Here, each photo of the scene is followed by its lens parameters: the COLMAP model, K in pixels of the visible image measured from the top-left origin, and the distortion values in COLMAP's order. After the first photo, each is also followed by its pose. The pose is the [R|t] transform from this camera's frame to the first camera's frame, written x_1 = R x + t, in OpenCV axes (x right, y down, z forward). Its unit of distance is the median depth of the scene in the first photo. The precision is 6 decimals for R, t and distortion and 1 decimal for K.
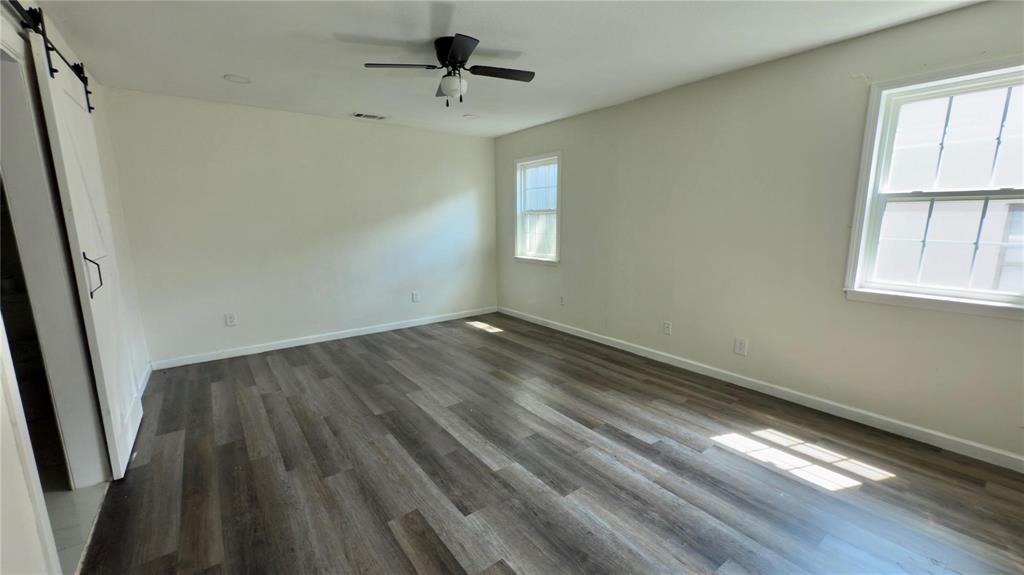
lens RADIAL K [[406.8, 0, 512.0], [0, 406.8, 291.1], [0, 0, 1]] dist [0.003666, 0.000077]
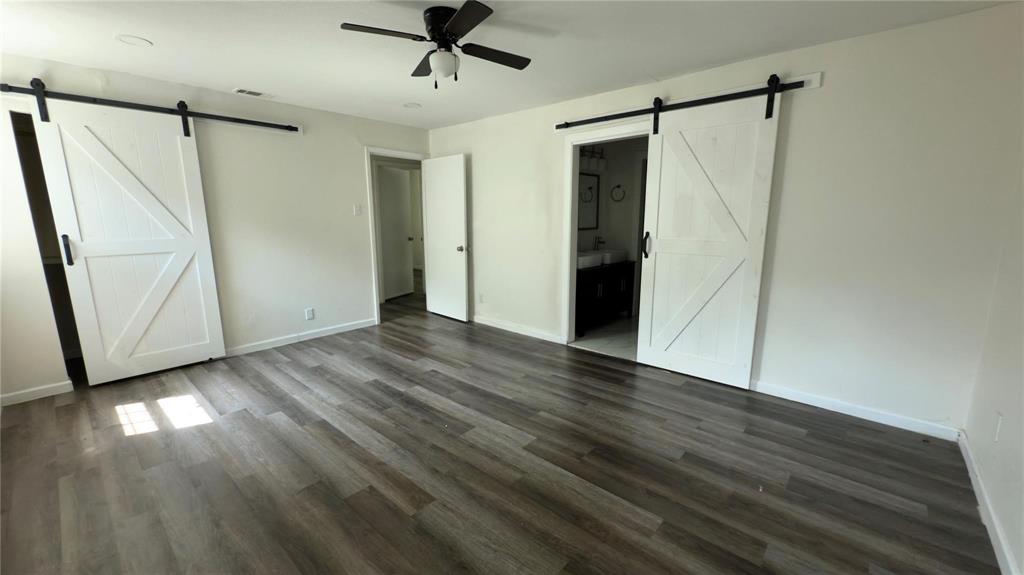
lens RADIAL K [[406.8, 0, 511.8], [0, 406.8, 289.7], [0, 0, 1]] dist [0.003666, 0.000077]
pose [[-0.980519, 0.044761, -0.191256, -0.098102], [-0.026176, 0.935227, 0.353078, -0.373791], [0.194673, 0.351207, -0.915837, 2.068663]]
